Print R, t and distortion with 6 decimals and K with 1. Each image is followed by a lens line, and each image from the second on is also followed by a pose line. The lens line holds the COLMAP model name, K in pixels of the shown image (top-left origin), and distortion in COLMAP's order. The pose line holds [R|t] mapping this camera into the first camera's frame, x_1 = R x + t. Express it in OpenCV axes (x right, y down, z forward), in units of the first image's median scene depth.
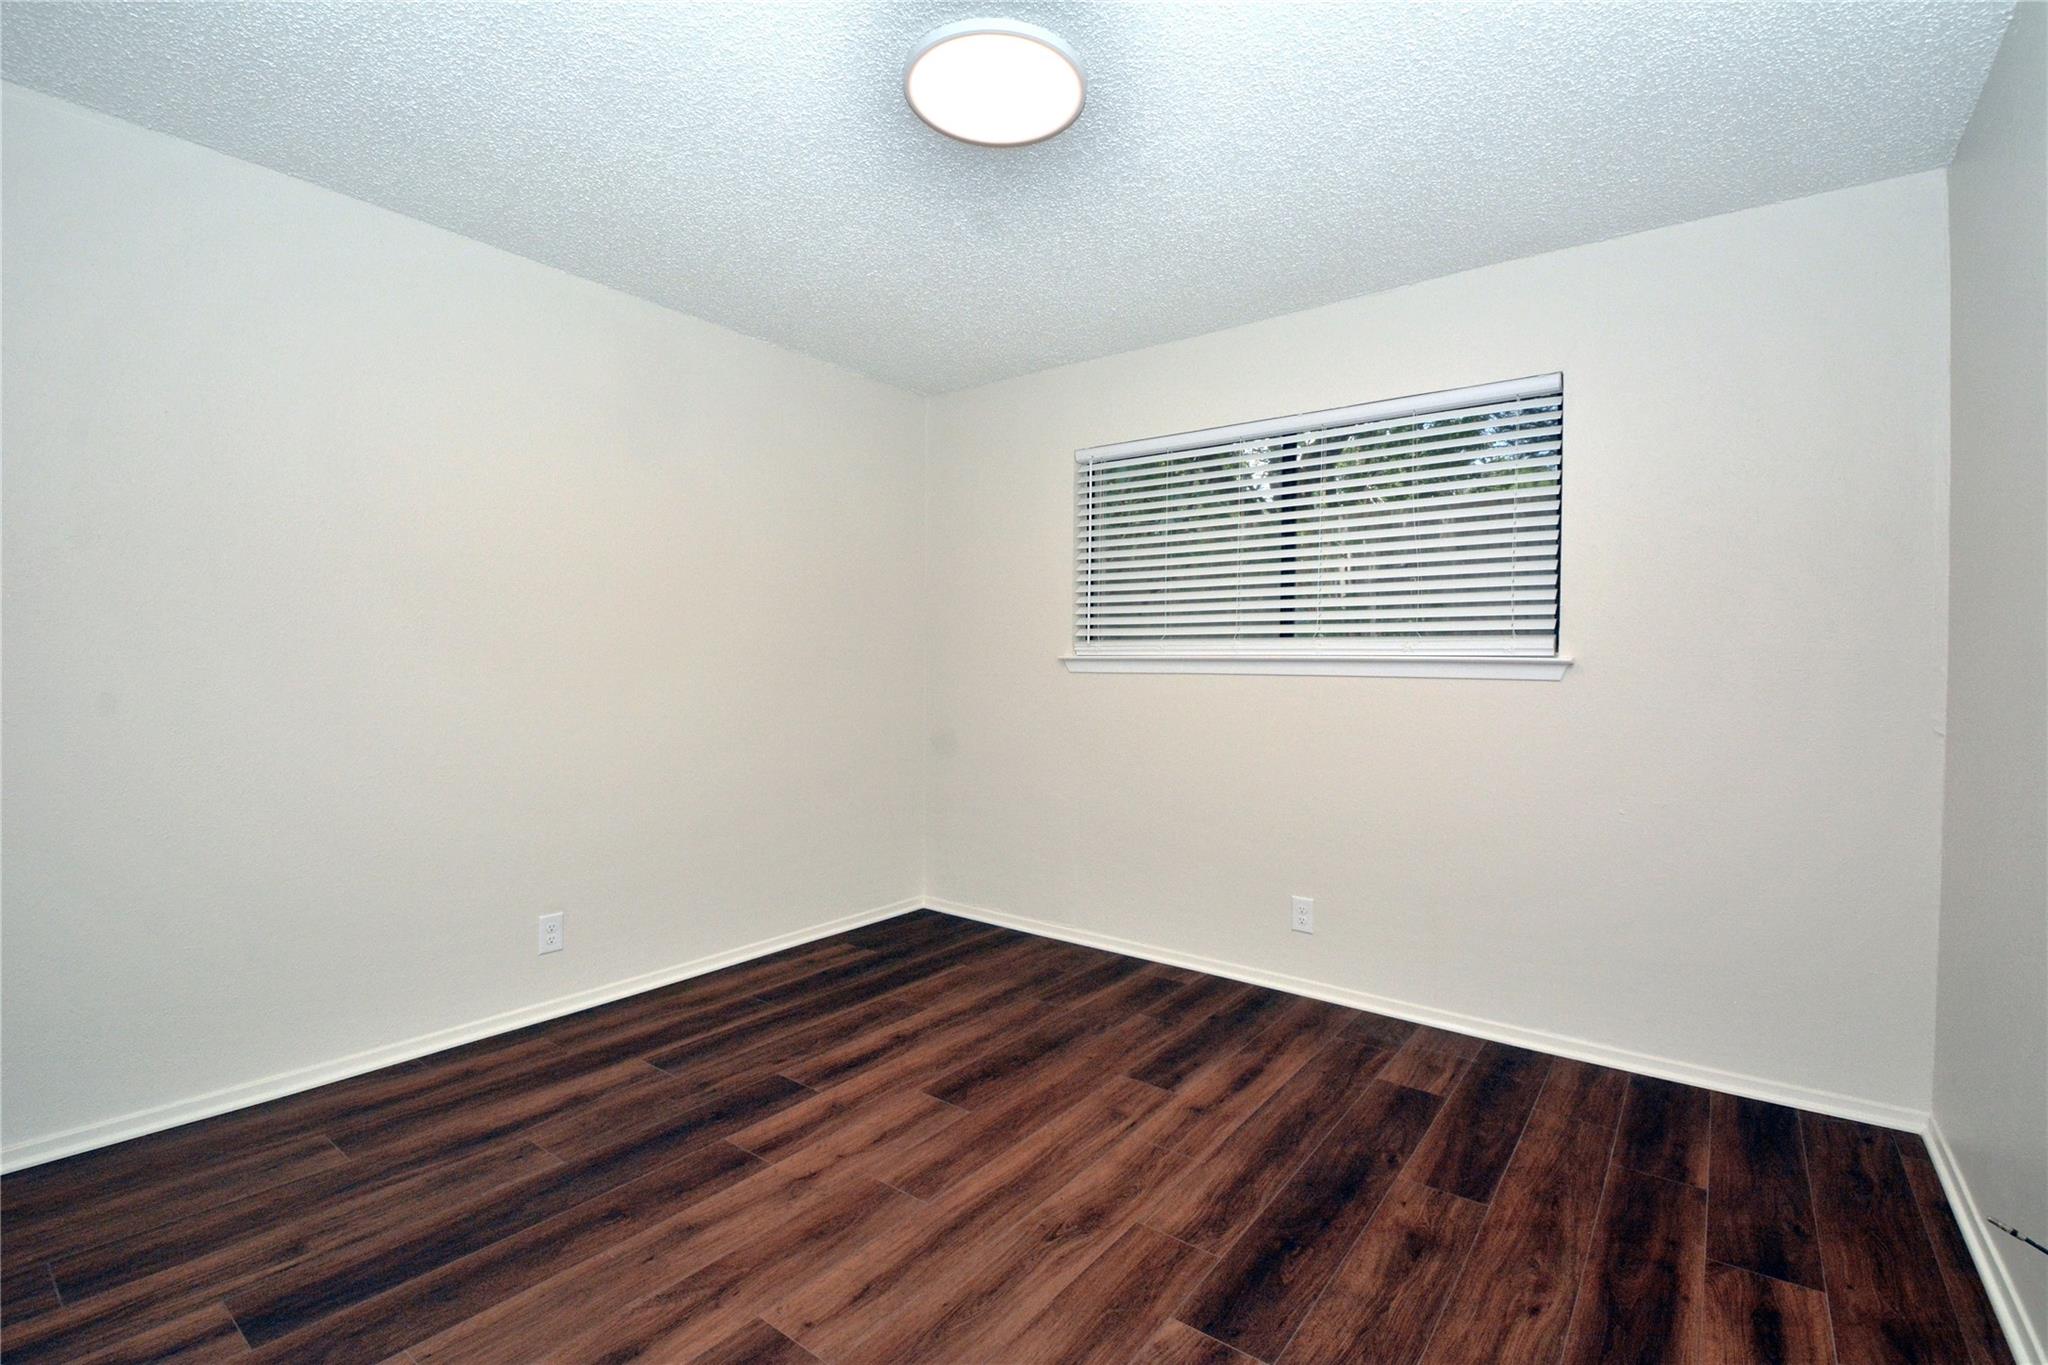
lens RADIAL K [[916.7, 0, 1023.6], [0, 916.7, 676.5], [0, 0, 1]] dist [0.010491, -0.019296]
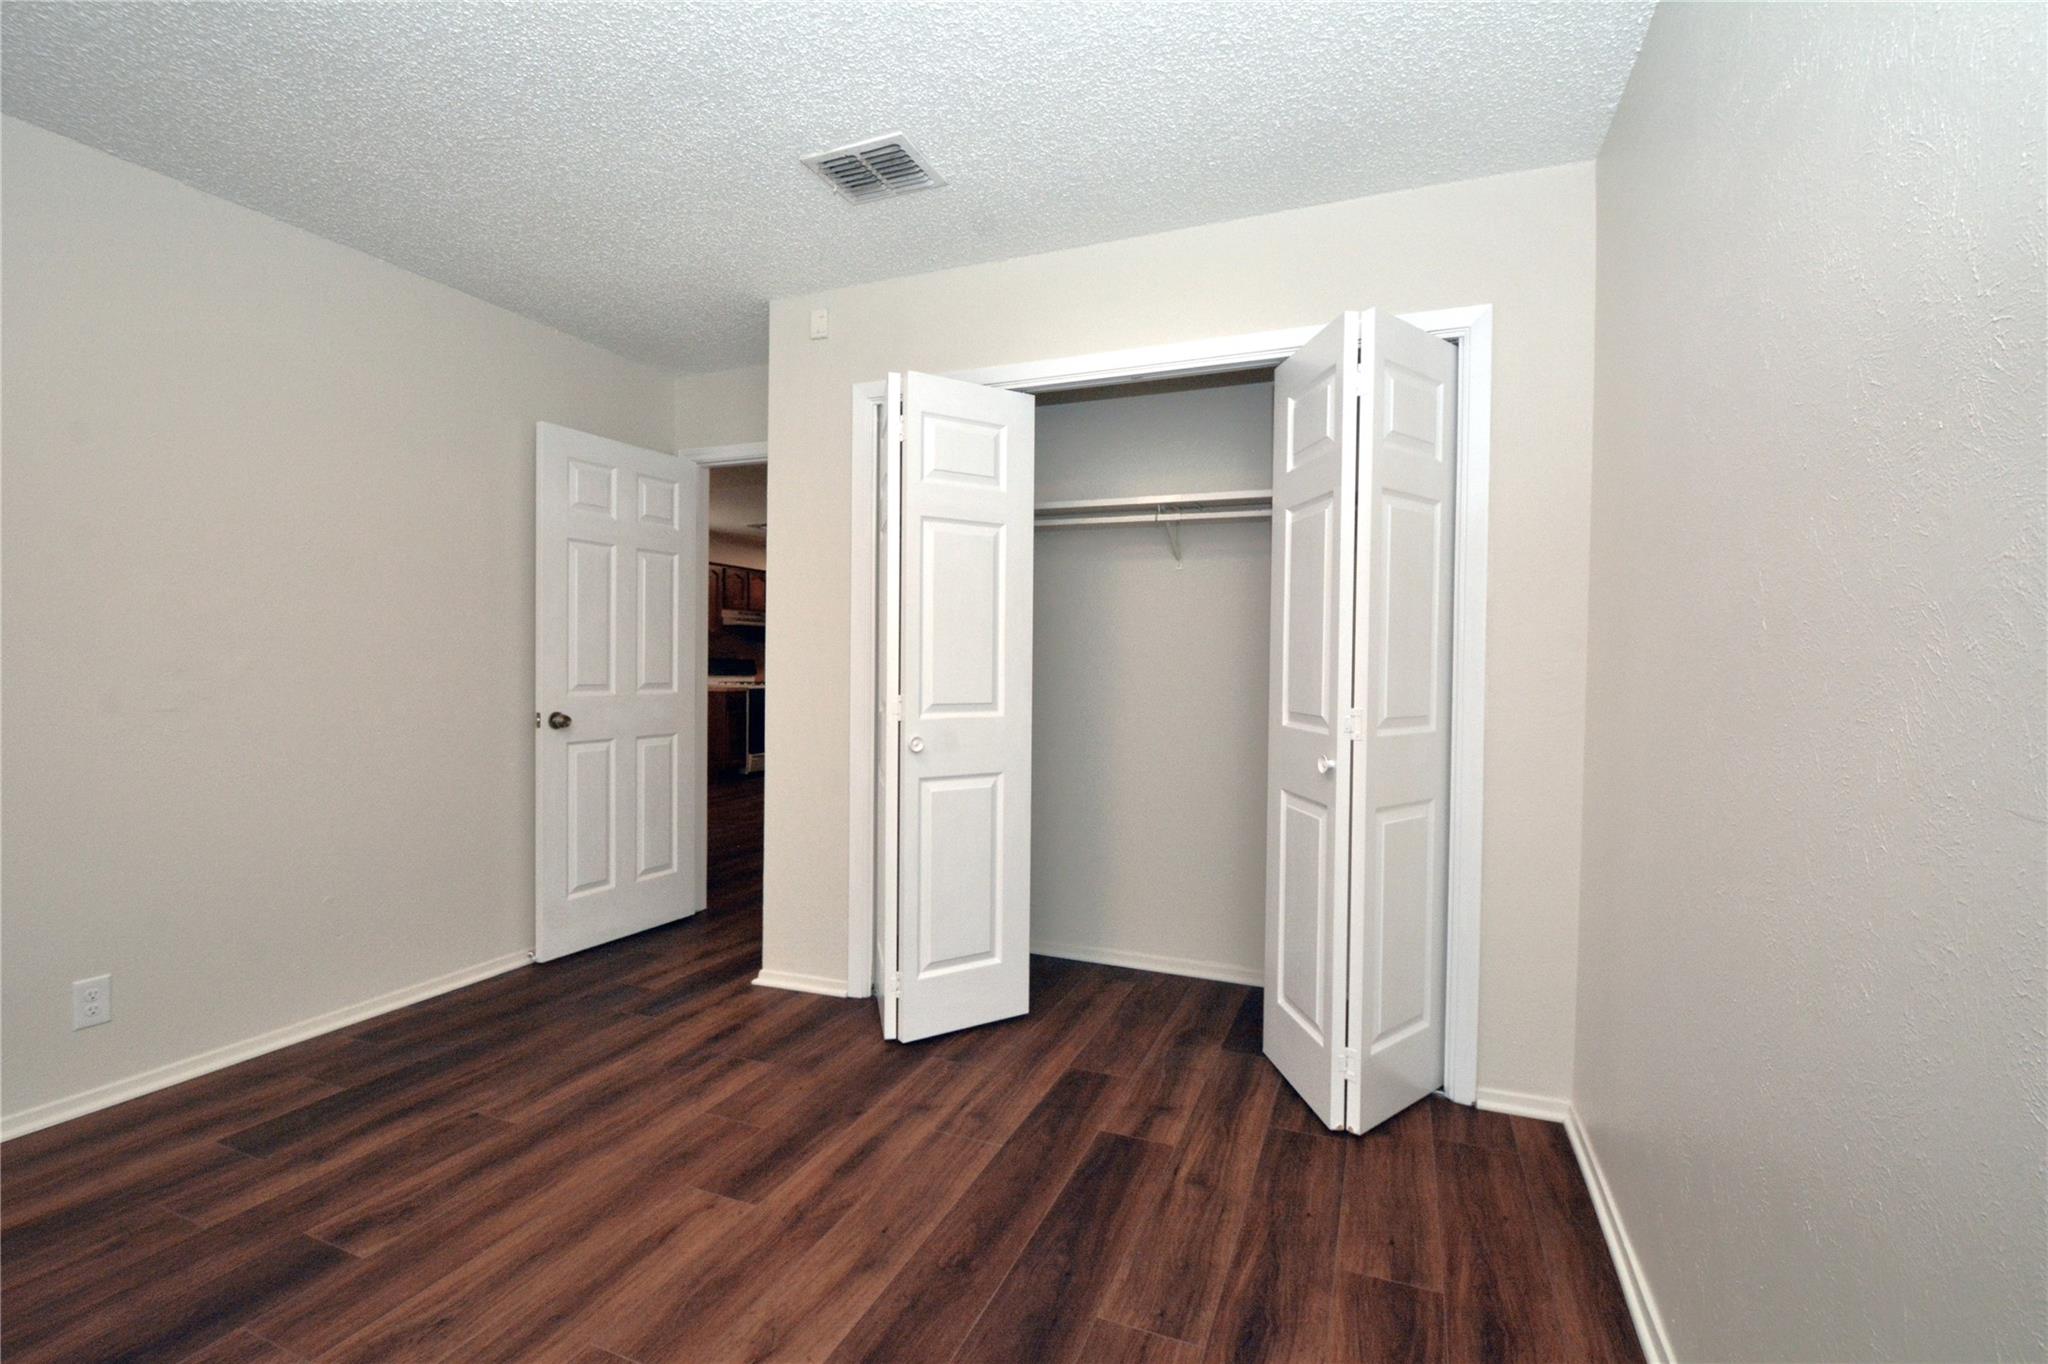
lens RADIAL K [[916.7, 0, 1023.6], [0, 916.7, 676.0], [0, 0, 1]] dist [0.010491, -0.019296]
pose [[-0.965498, -0.014010, -0.260032, -0.271002], [-0.021229, 0.999463, 0.024976, -0.029595], [0.259543, 0.029635, -0.965277, 1.977546]]
